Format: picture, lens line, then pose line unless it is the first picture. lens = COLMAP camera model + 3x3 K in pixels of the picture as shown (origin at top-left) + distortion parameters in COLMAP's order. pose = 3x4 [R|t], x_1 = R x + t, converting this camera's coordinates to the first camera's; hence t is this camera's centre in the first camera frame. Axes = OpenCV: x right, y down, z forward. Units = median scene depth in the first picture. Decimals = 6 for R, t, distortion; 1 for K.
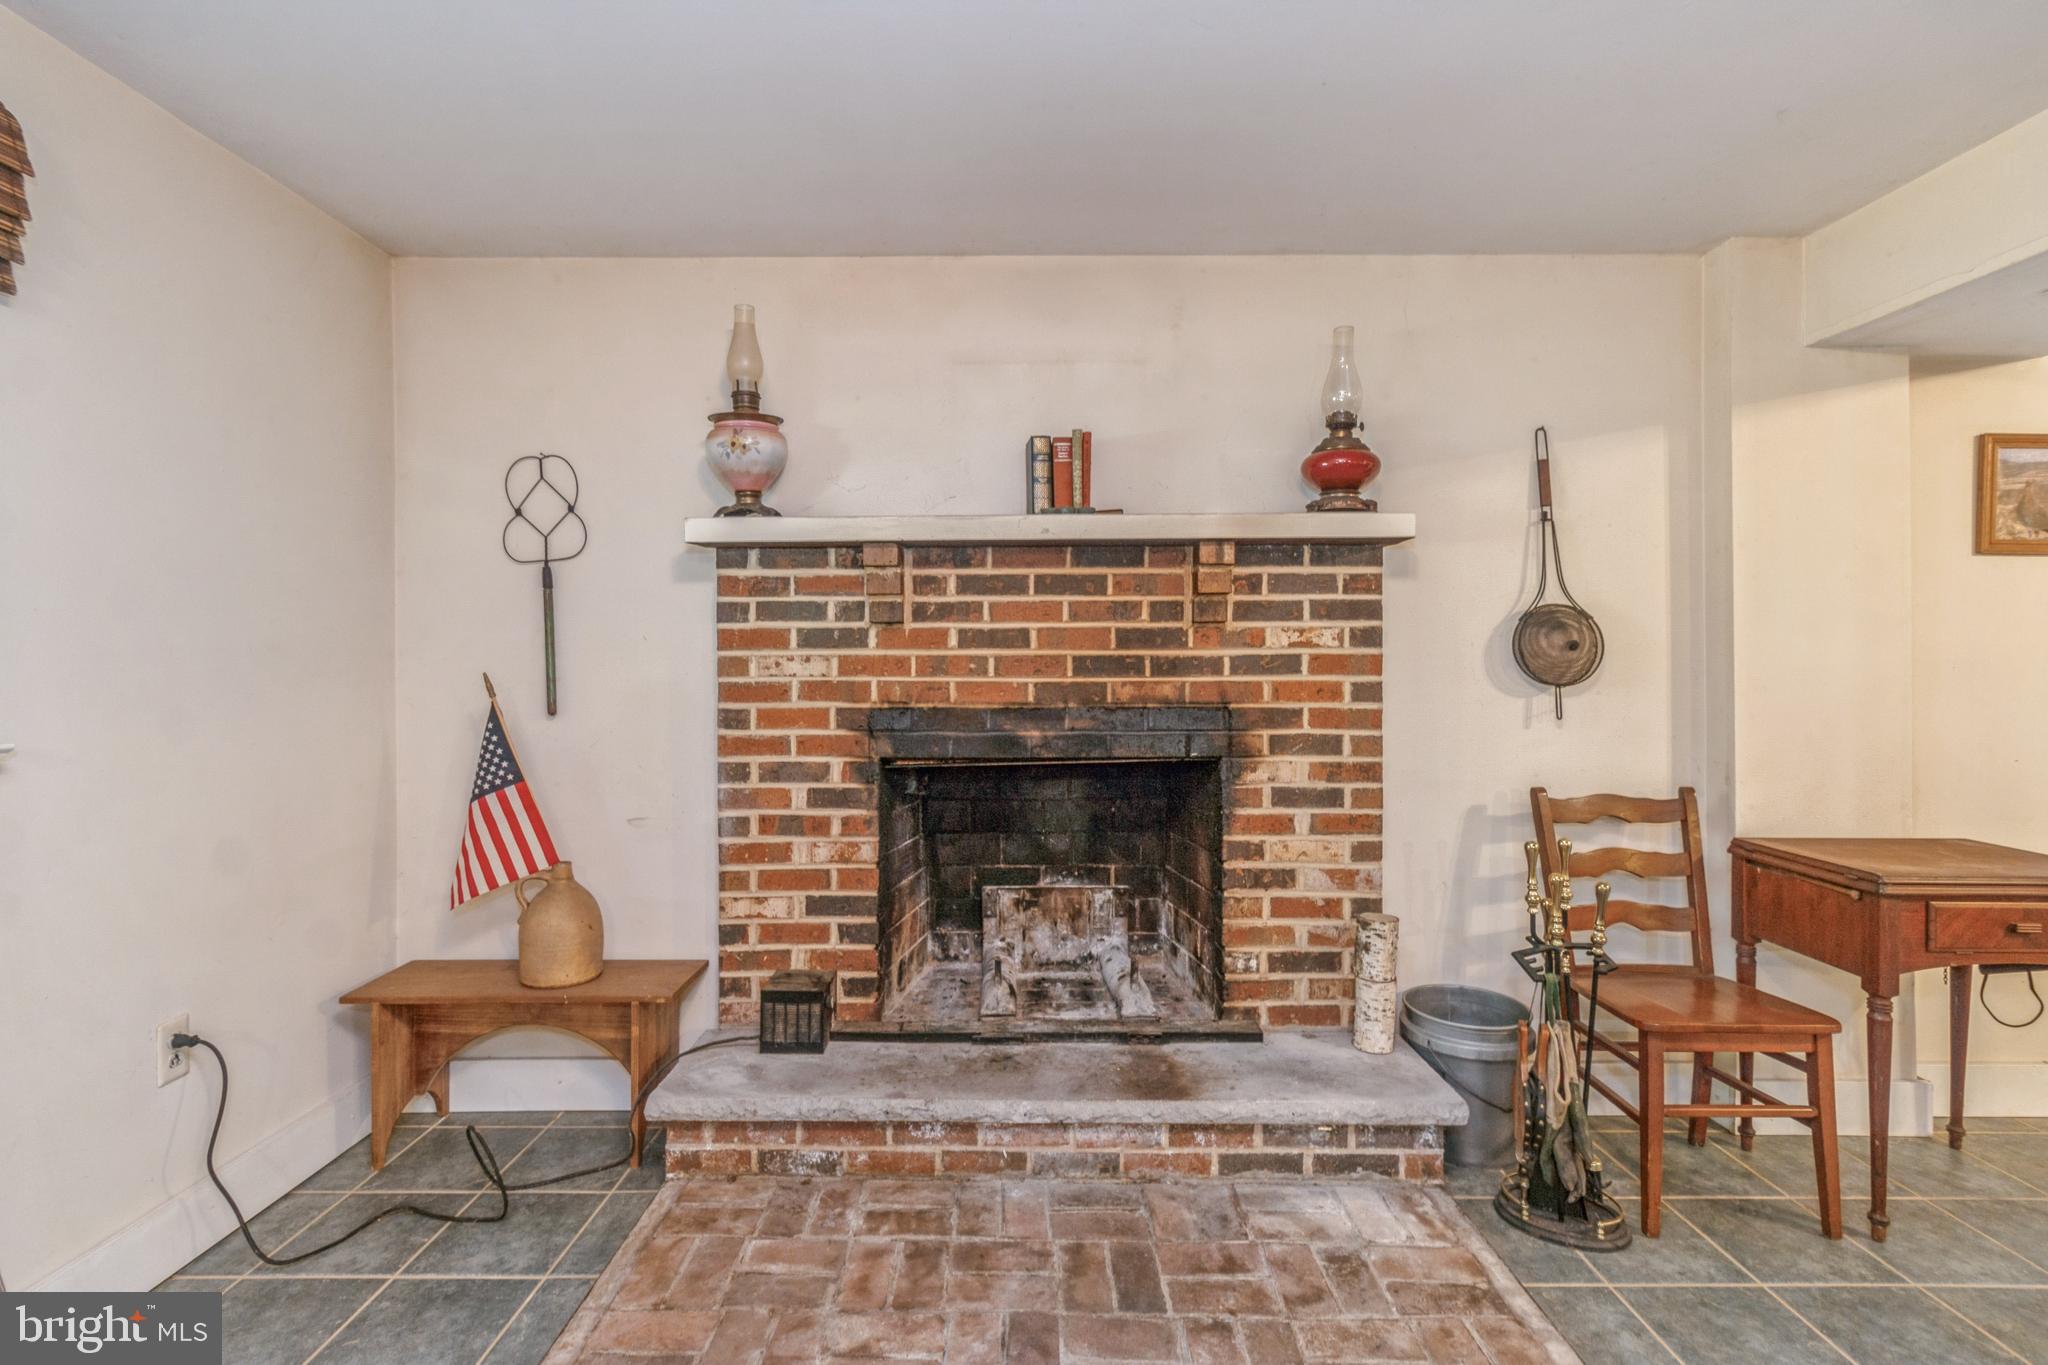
lens RADIAL K [[942.9, 0, 1028.1], [0, 942.9, 680.2], [0, 0, 1]] dist [-0.002222, 0.000024]
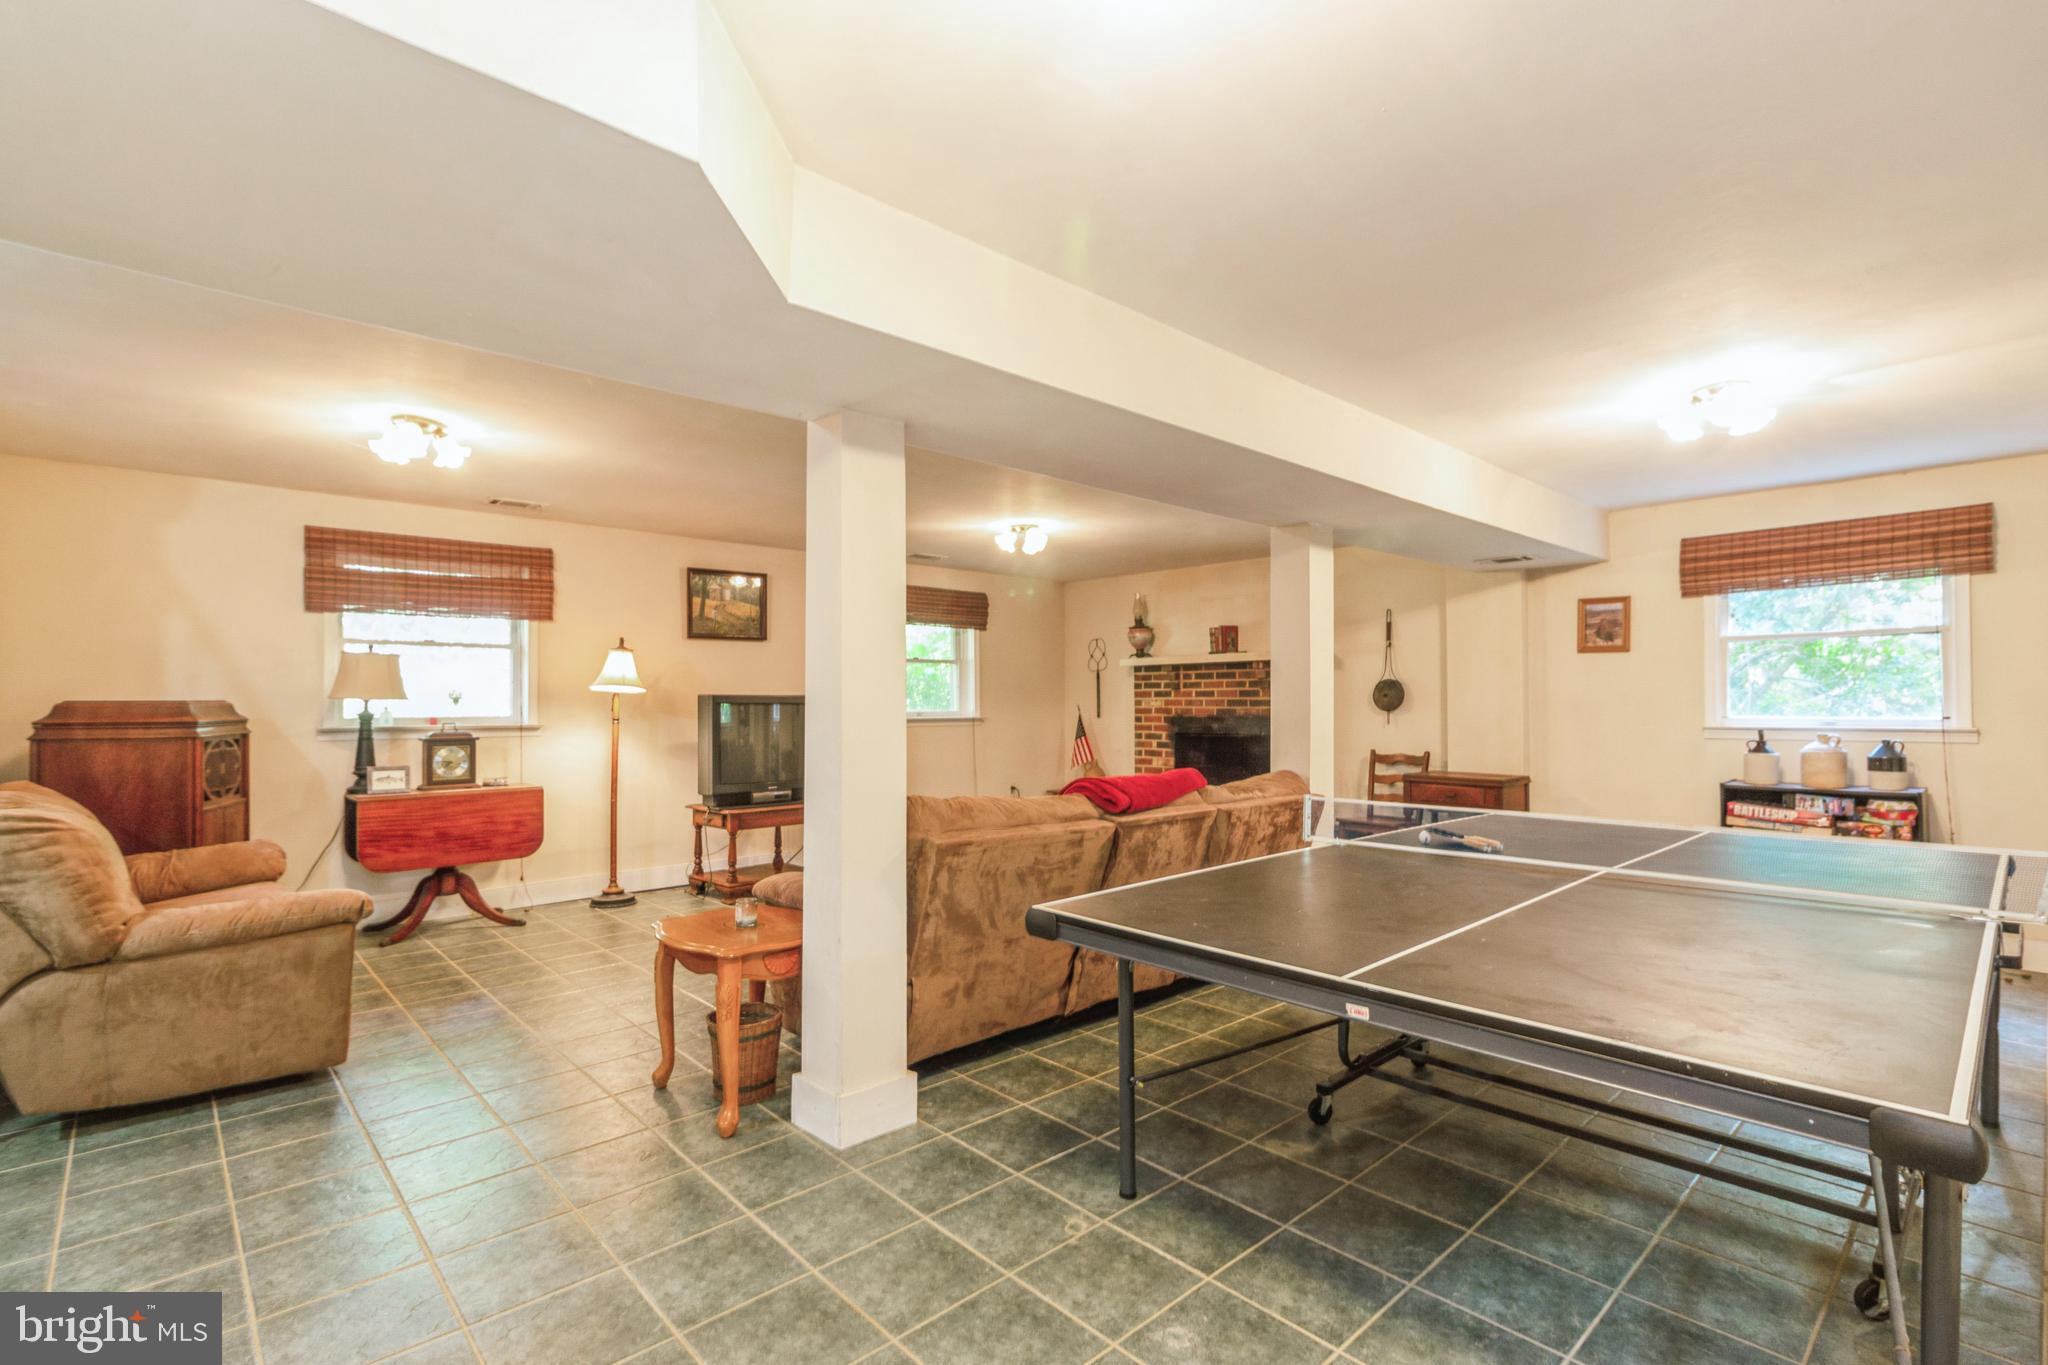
lens RADIAL K [[942.9, 0, 1020.8], [0, 942.9, 692.4], [0, 0, 1]] dist [-0.002222, 0.000024]
pose [[0.682130, -0.006585, -0.731201, 1.776837], [-0.017779, 0.999514, -0.025587, 0.039111], [0.731015, 0.030454, 0.681682, -1.500797]]
